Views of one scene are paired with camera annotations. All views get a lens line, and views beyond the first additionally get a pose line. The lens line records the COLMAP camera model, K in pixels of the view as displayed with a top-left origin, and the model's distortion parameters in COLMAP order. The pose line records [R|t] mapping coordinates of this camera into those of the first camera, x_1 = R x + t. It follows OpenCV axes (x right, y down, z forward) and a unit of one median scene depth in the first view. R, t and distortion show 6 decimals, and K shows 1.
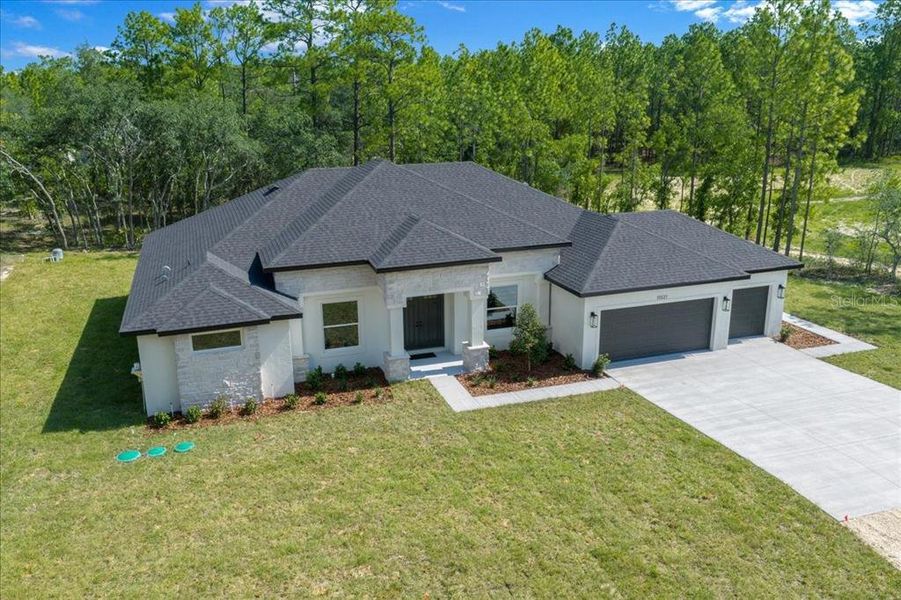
lens RADIAL K [[745.8, 0, 450.5], [0, 745.8, 300.0], [0, 0, 1]] dist [0.005600, -0.002572]
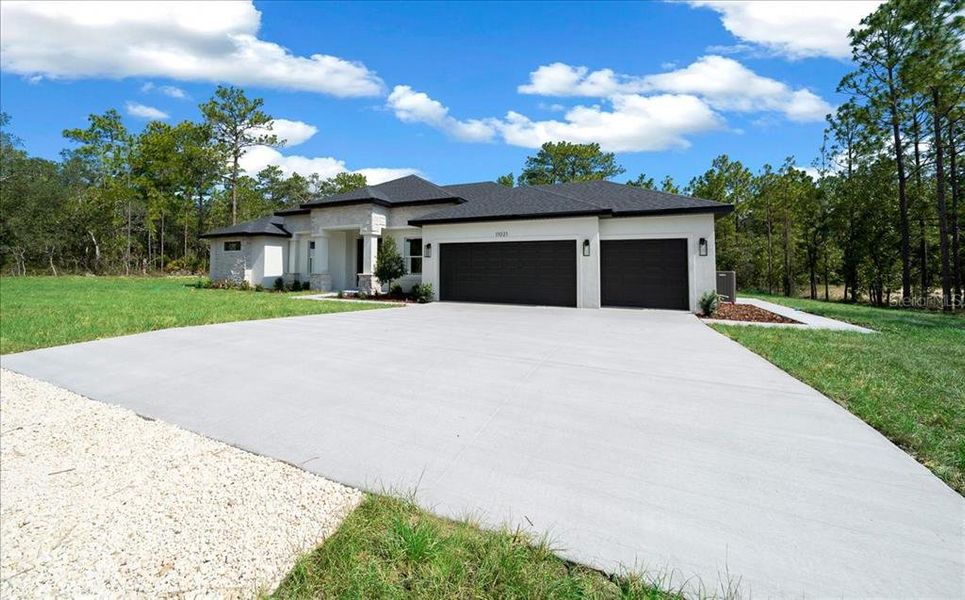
lens RADIAL K [[376.7, 0, 453.7], [0, 376.7, 252.5], [0, 0, 1]] dist [-0.001045, -0.000092]
pose [[0.717356, -0.012629, -0.696592, 0.601538], [-0.201631, 0.953286, -0.224924, 0.145394], [0.666892, 0.301806, 0.681299, 0.672223]]
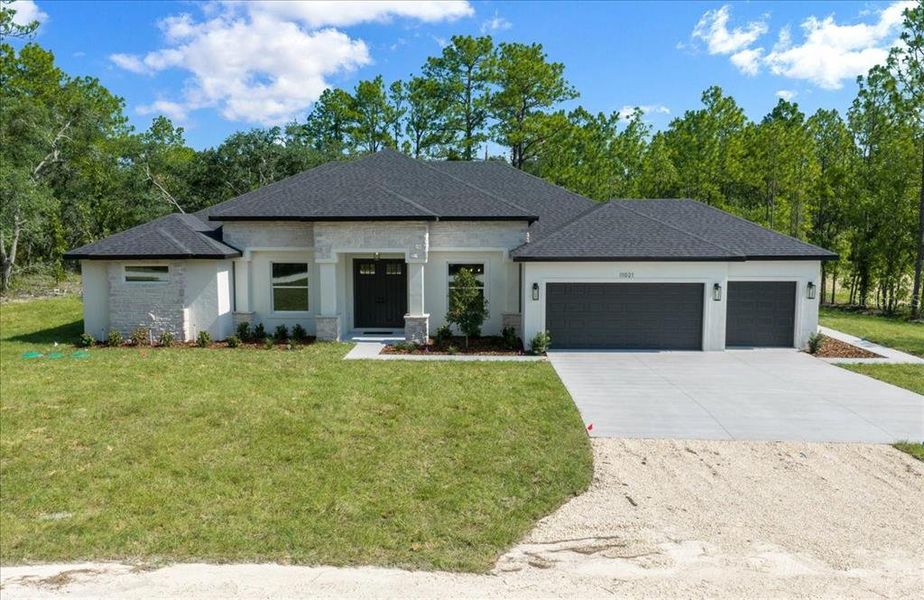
lens RADIAL K [[802.7, 0, 460.9], [0, 802.7, 311.2], [0, 0, 1]] dist [0.020439, 0.002331]
pose [[0.936873, 0.050446, -0.346012, 0.448087], [-0.105567, 0.984170, -0.142353, 0.198605], [0.333353, 0.169894, 0.927368, 0.090498]]
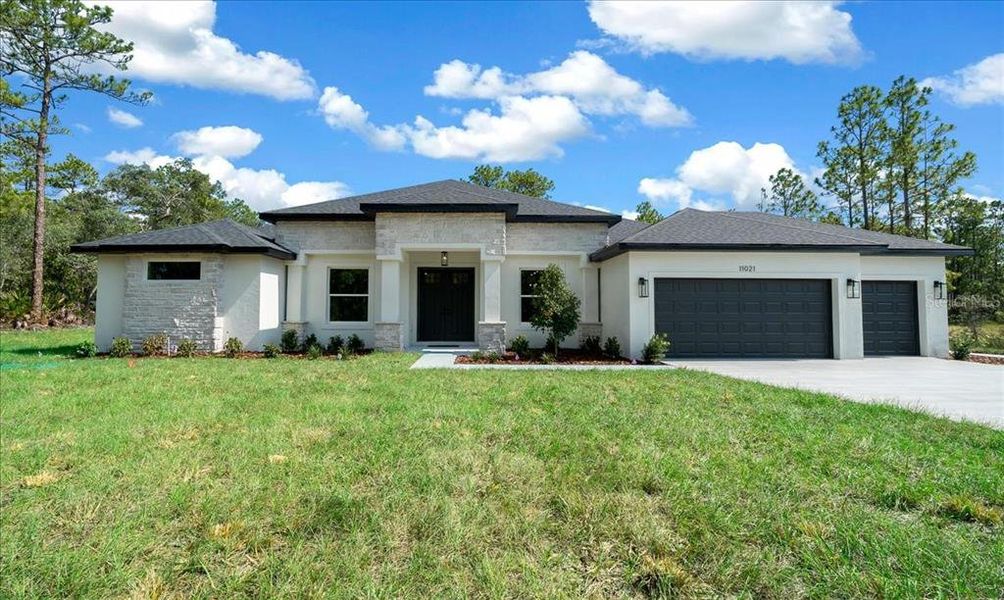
lens RADIAL K [[433.6, 0, 485.1], [0, 433.6, 293.0], [0, 0, 1]] dist [-0.003893, -0.000485]
pose [[0.954195, 0.001334, -0.299183, 0.174431], [-0.093814, 0.950893, -0.294961, 0.176024], [0.284098, 0.309518, 0.907462, 0.579000]]
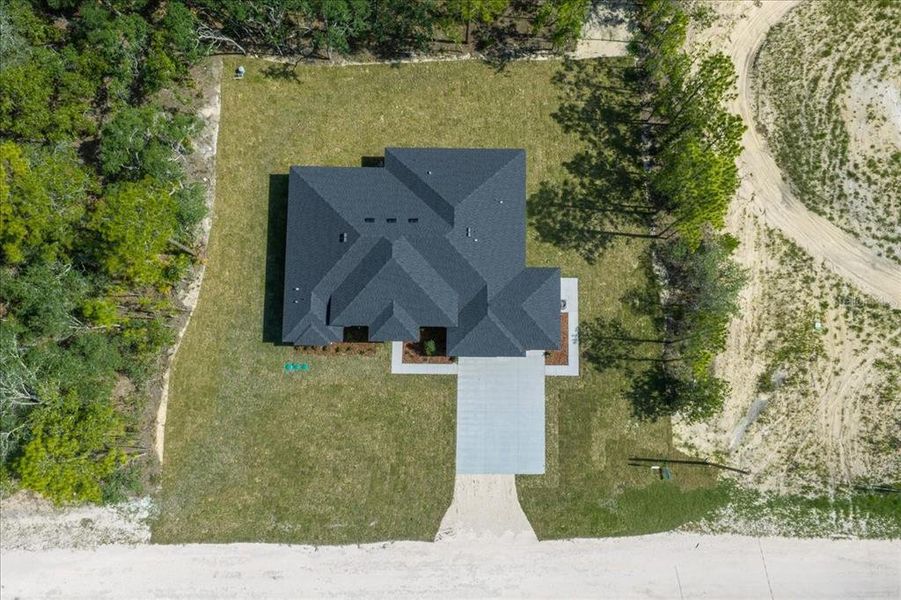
lens RADIAL K [[745.8, 0, 450.5], [0, 745.8, 300.0], [0, 0, 1]] dist [0.005600, -0.002572]
pose [[0.940805, 0.337035, -0.035979, 0.212889], [-0.103216, 0.385979, 0.916715, -2.436483], [0.322852, -0.858736, 0.397918, 0.136173]]
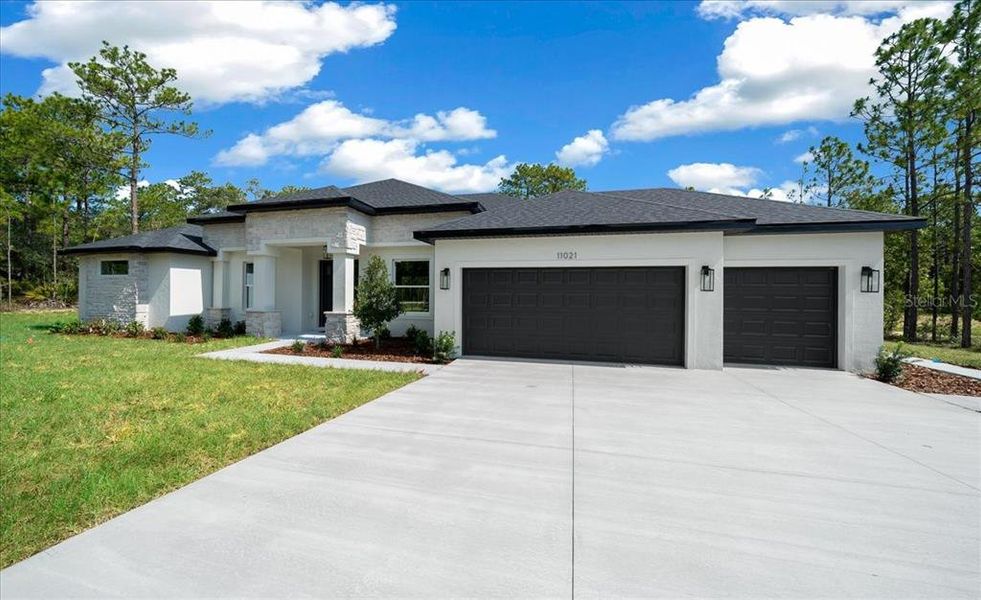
lens RADIAL K [[364.9, 0, 478.4], [0, 364.9, 292.2], [0, 0, 1]] dist [-0.002411, -0.000397]
pose [[0.838213, 0.016464, -0.545094, 0.406574], [-0.164007, 0.960881, -0.223178, 0.110204], [0.520096, 0.276471, 0.808124, 0.762433]]
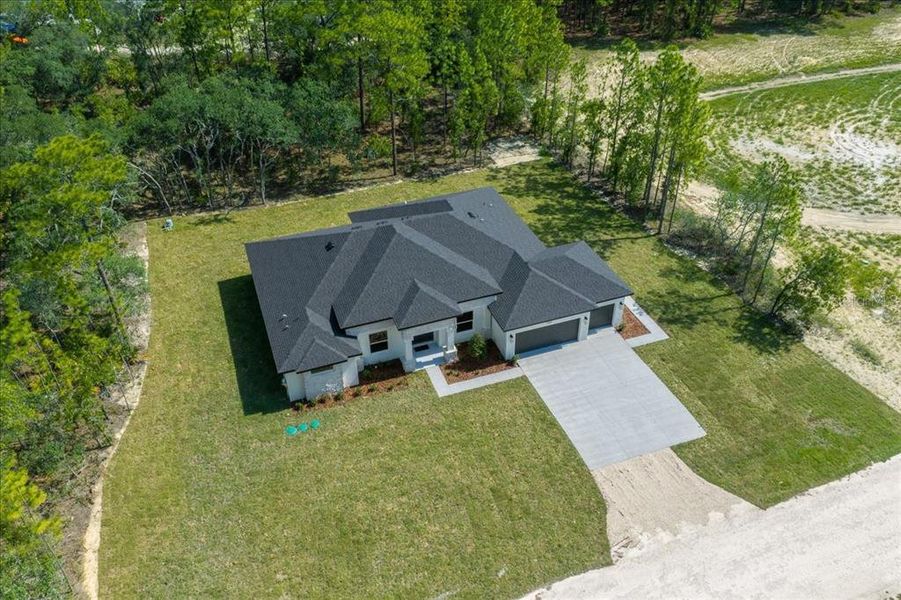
lens RADIAL K [[745.8, 0, 450.5], [0, 745.8, 300.0], [0, 0, 1]] dist [0.005600, -0.002572]
pose [[0.999880, -0.012088, 0.009706, 0.019114], [0.008002, 0.938669, 0.344727, -0.737978], [-0.013278, -0.344608, 0.938653, -0.767471]]
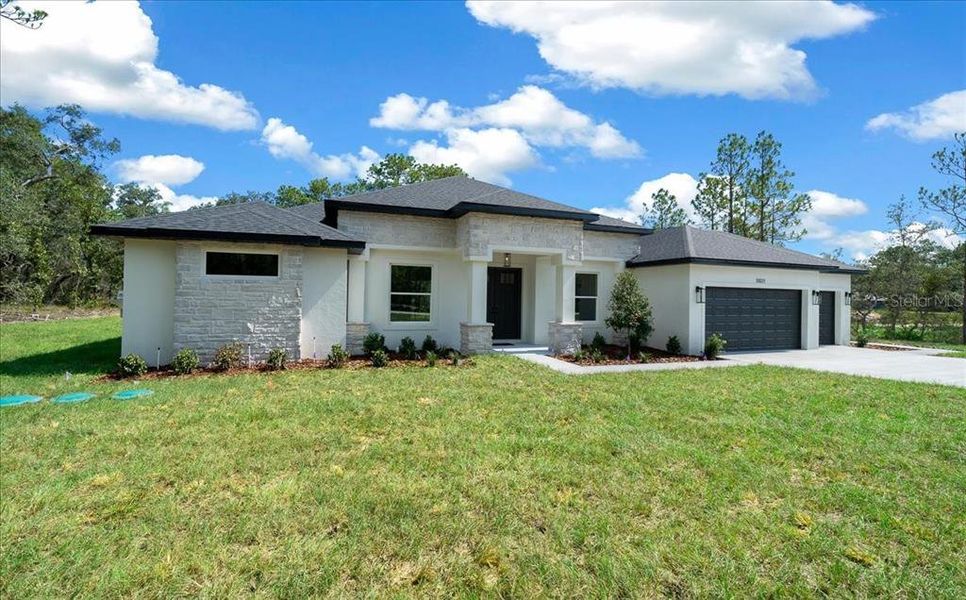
lens RADIAL K [[413.7, 0, 478.6], [0, 413.7, 293.9], [0, 0, 1]] dist [-0.004975, -0.000444]
pose [[0.999268, 0.027815, 0.026255, -0.083431], [-0.019426, 0.960368, -0.278059, 0.169663], [-0.032948, 0.277345, 0.960205, 0.549930]]
